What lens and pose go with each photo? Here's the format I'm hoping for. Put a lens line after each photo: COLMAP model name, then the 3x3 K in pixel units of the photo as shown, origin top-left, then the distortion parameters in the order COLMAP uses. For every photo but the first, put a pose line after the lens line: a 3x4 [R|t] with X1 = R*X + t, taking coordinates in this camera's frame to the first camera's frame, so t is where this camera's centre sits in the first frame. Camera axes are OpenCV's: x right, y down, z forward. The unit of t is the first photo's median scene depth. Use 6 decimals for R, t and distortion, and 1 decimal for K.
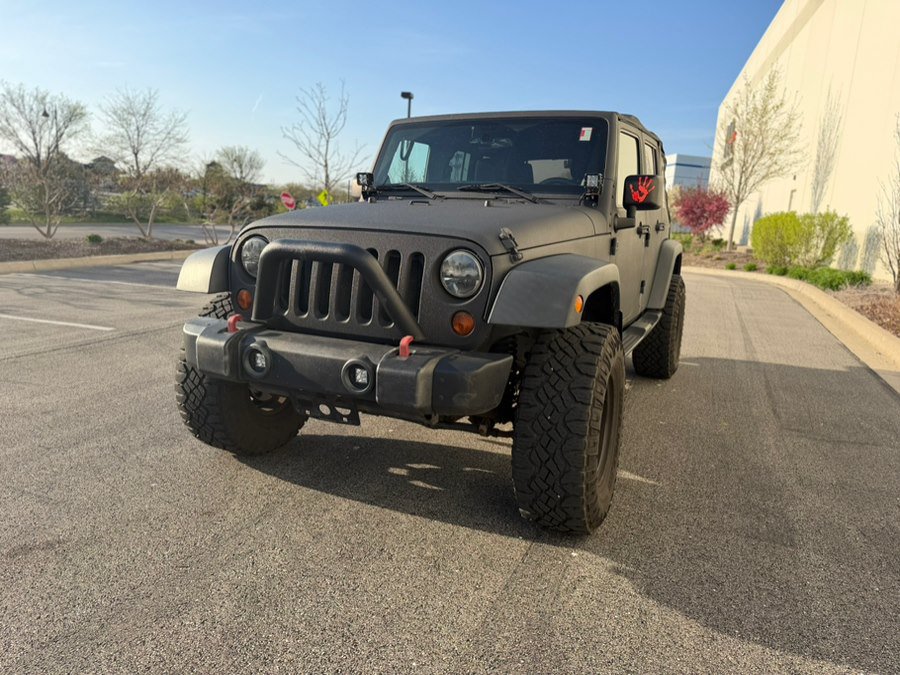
lens RADIAL K [[636.1, 0, 451.6], [0, 636.1, 334.9], [0, 0, 1]] dist [0.037256, -0.044122]
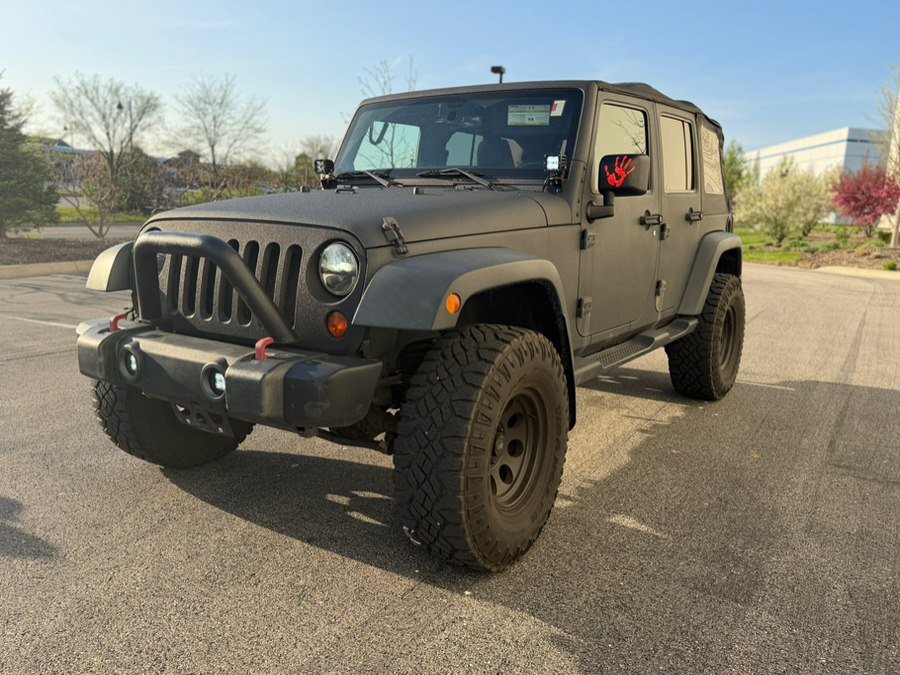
lens RADIAL K [[736.1, 0, 451.1], [0, 736.1, 343.5], [0, 0, 1]] dist [0.071695, -0.103357]
pose [[0.987645, 0.014171, -0.156066, 0.237932], [-0.015069, 0.999876, -0.004577, 0.007183], [0.155981, 0.006872, 0.987736, 0.001388]]
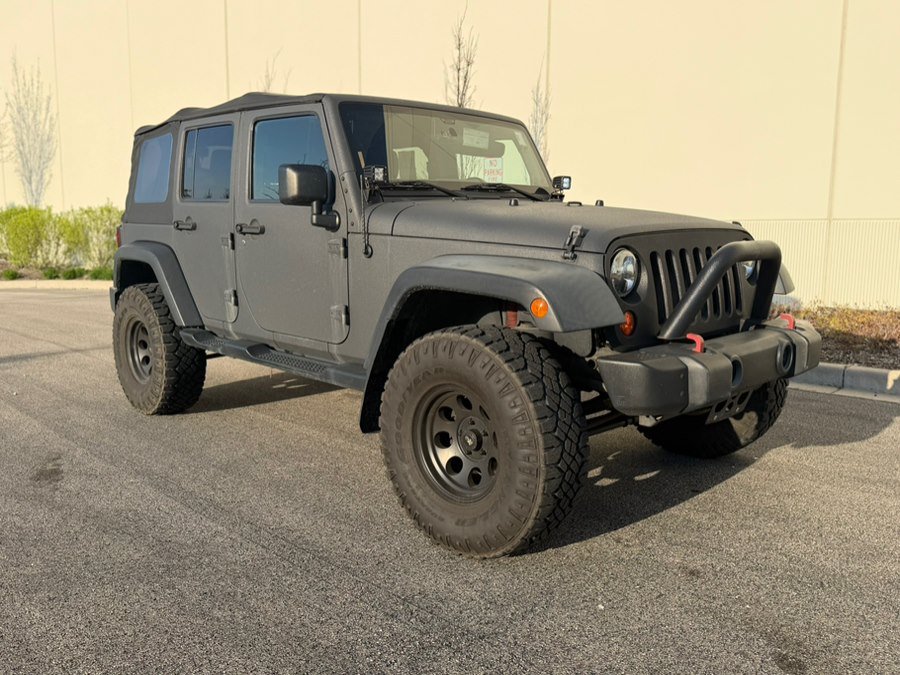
lens RADIAL K [[736.1, 0, 453.8], [0, 736.1, 331.3], [0, 0, 1]] dist [0.071695, -0.103357]
pose [[0.369038, -0.174305, 0.912923, -1.071525], [0.192250, 0.975329, 0.108506, -0.161145], [-0.909313, 0.135467, 0.393444, 0.684115]]
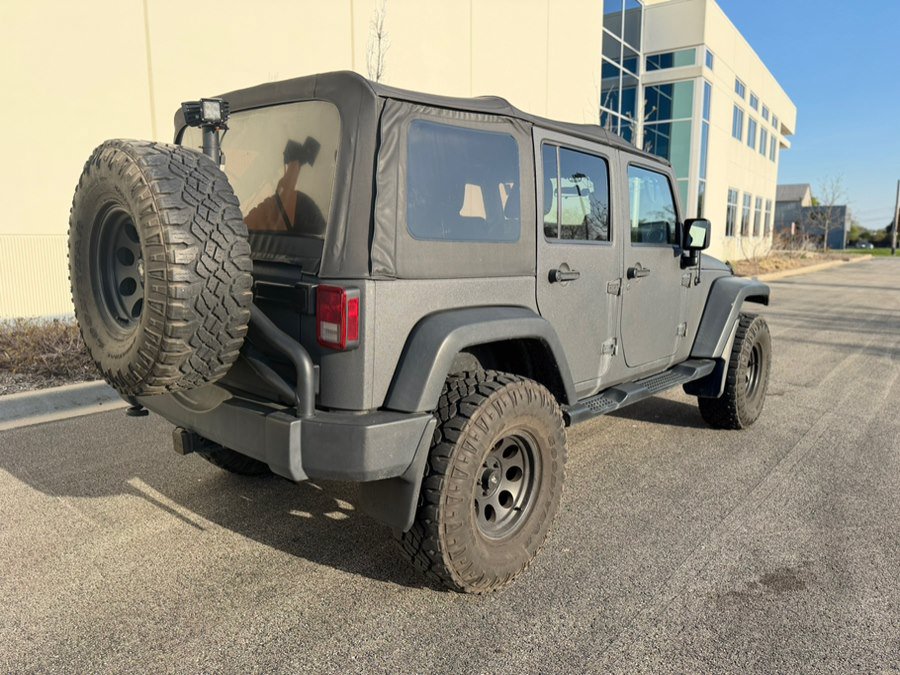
lens RADIAL K [[636.1, 0, 453.8], [0, 636.1, 336.2], [0, 0, 1]] dist [0.037256, -0.044122]
pose [[-0.952654, -0.109900, 0.283502, -0.105239], [-0.003888, 0.936721, 0.350055, -0.516775], [-0.304033, 0.332379, -0.892798, 2.464398]]
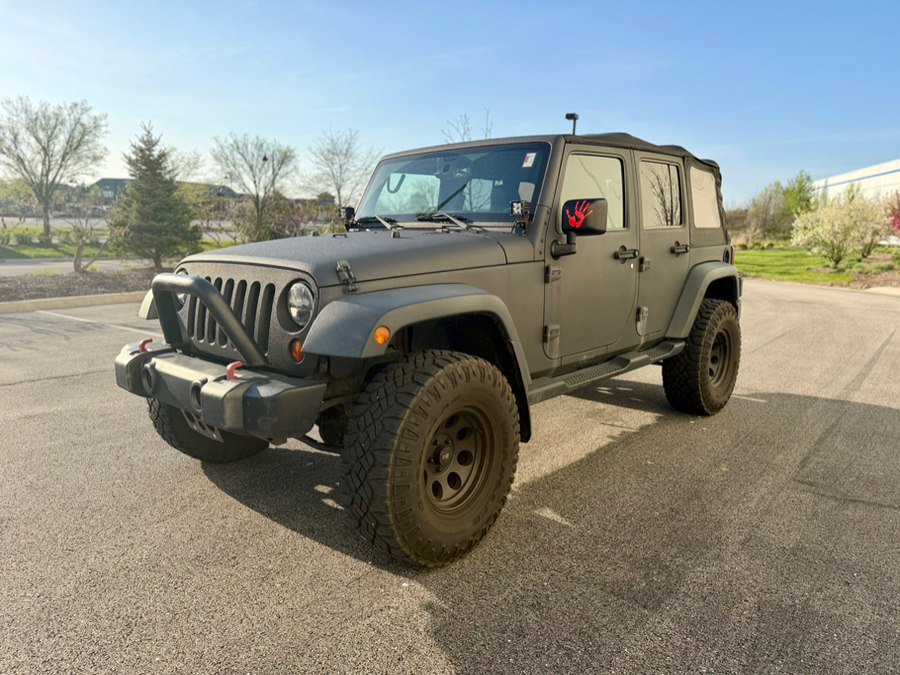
lens RADIAL K [[636.1, 0, 450.3], [0, 636.1, 336.7], [0, 0, 1]] dist [0.037256, -0.044122]
pose [[0.955004, 0.018022, -0.296044, 0.405680], [-0.026905, 0.999301, -0.025958, -0.015090], [0.295369, 0.032755, 0.954822, 0.040010]]
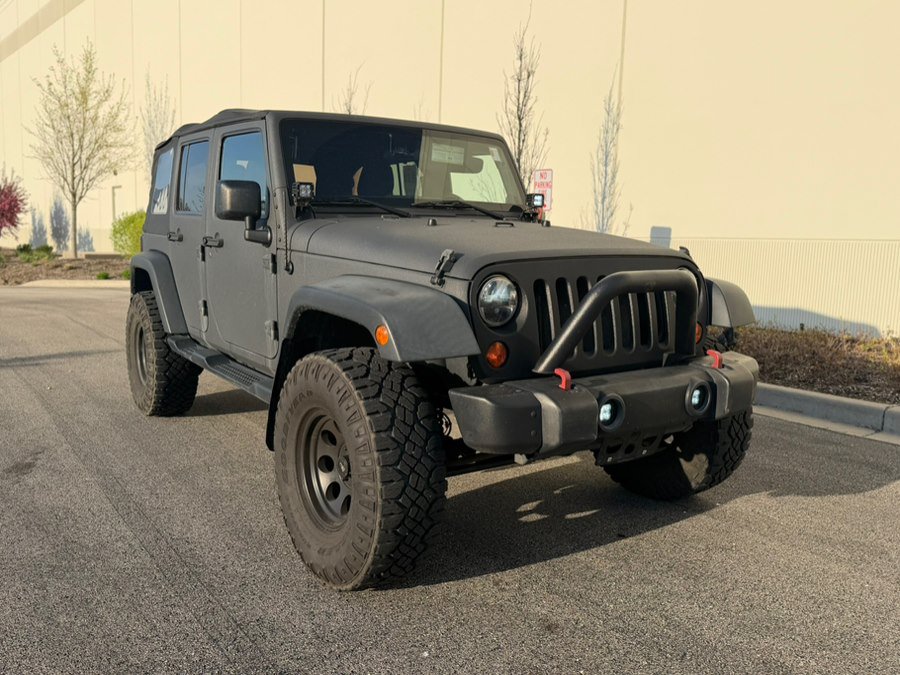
lens RADIAL K [[736.1, 0, 451.0], [0, 736.1, 337.1], [0, 0, 1]] dist [0.071695, -0.103357]
pose [[0.523897, -0.151793, 0.838147, -0.922002], [0.166054, 0.983314, 0.074289, -0.127385], [-0.835439, 0.100258, 0.540361, 0.457568]]
